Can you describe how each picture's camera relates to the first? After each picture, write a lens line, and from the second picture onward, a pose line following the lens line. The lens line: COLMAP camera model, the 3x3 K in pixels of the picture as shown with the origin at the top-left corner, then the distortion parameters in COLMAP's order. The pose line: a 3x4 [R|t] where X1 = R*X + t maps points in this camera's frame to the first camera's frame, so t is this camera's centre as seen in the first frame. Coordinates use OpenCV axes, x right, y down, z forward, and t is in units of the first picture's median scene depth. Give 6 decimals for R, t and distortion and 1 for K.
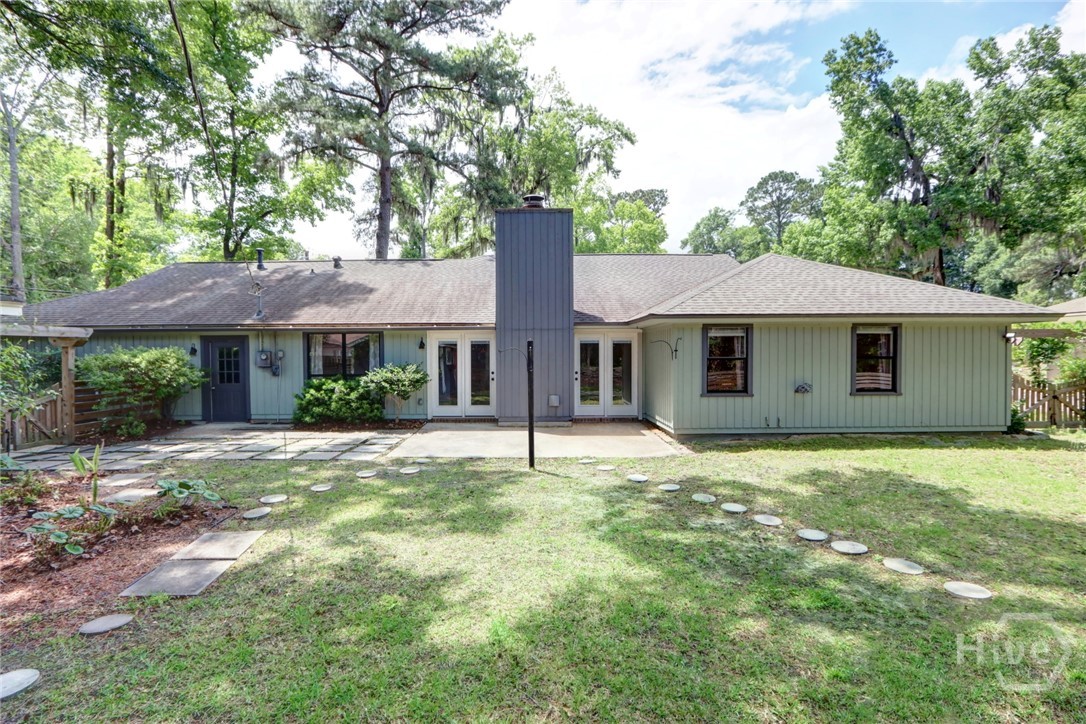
lens RADIAL K [[517.7, 0, 520.5], [0, 517.7, 360.8], [0, 0, 1]] dist [-0.015757, -0.000063]
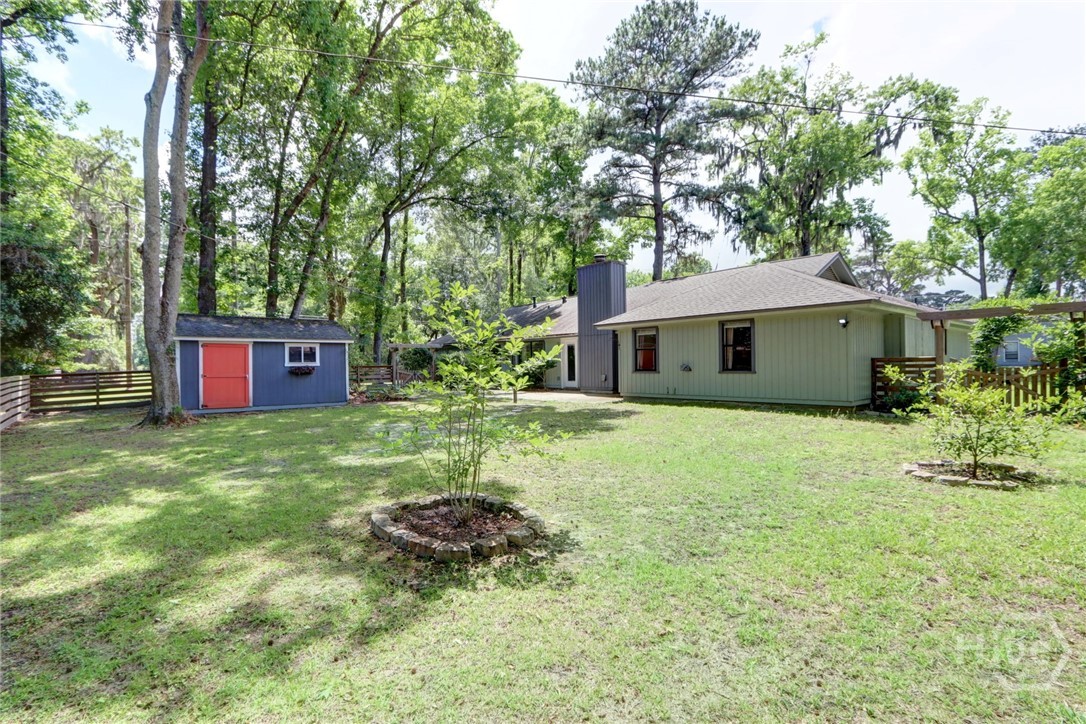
lens RADIAL K [[513.4, 0, 532.2], [0, 513.4, 357.7], [0, 0, 1]] dist [-0.020187, -0.000308]
pose [[0.647241, -0.030919, -0.761658, 1.088141], [0.026942, 0.999481, -0.017679, 0.034724], [0.761809, -0.009078, 0.647738, -0.214984]]
